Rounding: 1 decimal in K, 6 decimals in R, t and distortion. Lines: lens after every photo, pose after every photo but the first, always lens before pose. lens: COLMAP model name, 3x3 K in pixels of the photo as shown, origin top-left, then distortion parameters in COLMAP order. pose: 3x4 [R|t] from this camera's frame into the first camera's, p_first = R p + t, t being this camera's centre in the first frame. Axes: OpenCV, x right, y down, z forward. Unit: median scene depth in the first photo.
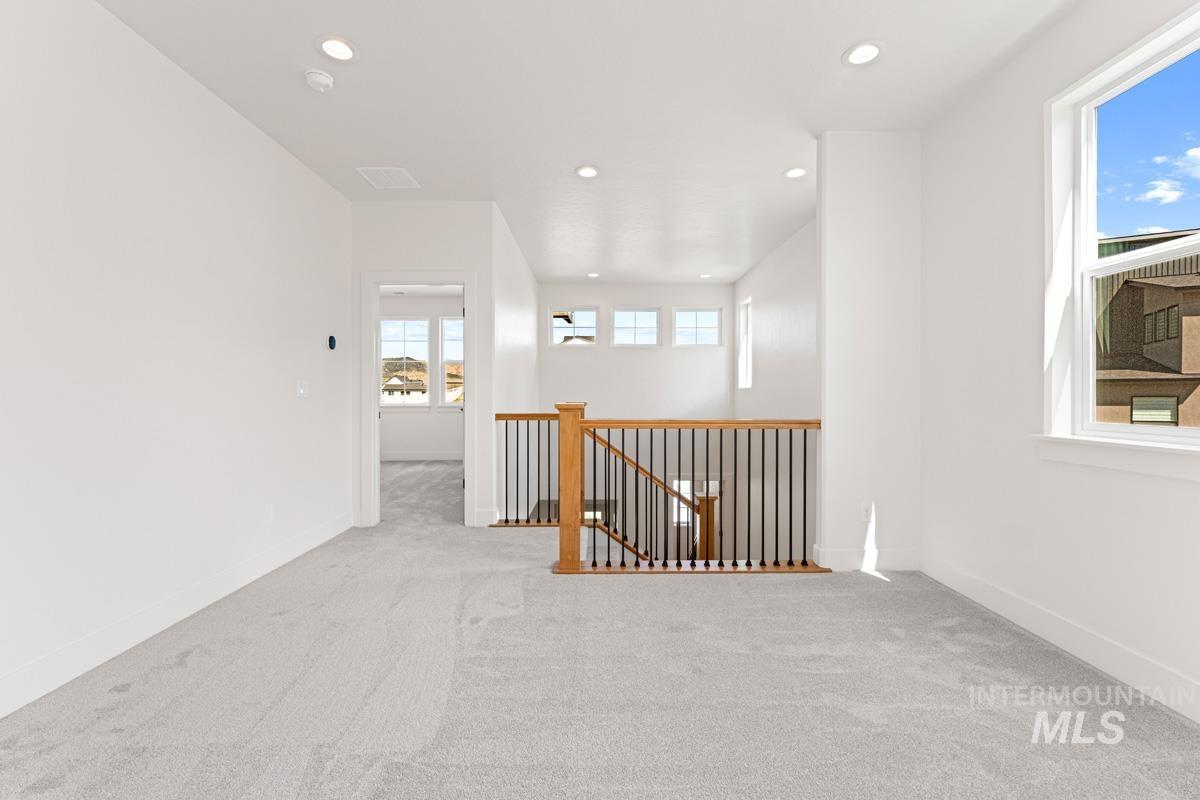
lens RADIAL K [[533.3, 0, 600.0], [0, 533.3, 400.0], [0, 0, 1]] dist [0.001149, 0.000099]
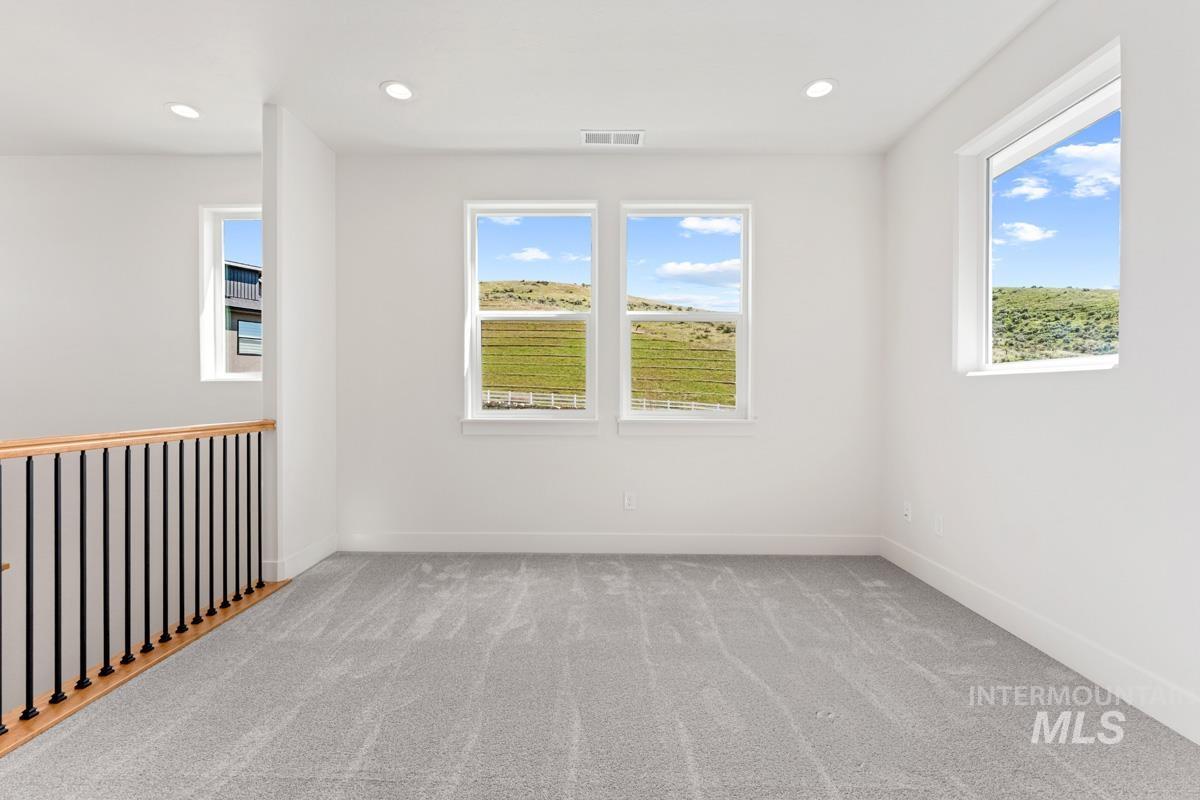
lens RADIAL K [[523.2, 0, 600.0], [0, 523.2, 400.0], [0, 0, 1]] dist [-0.000697, -0.000046]
pose [[0.014493, -0.008934, 0.999855, -0.580456], [0.017497, 0.999809, 0.008680, 0.006112], [-0.999742, 0.017368, 0.014647, 0.532705]]
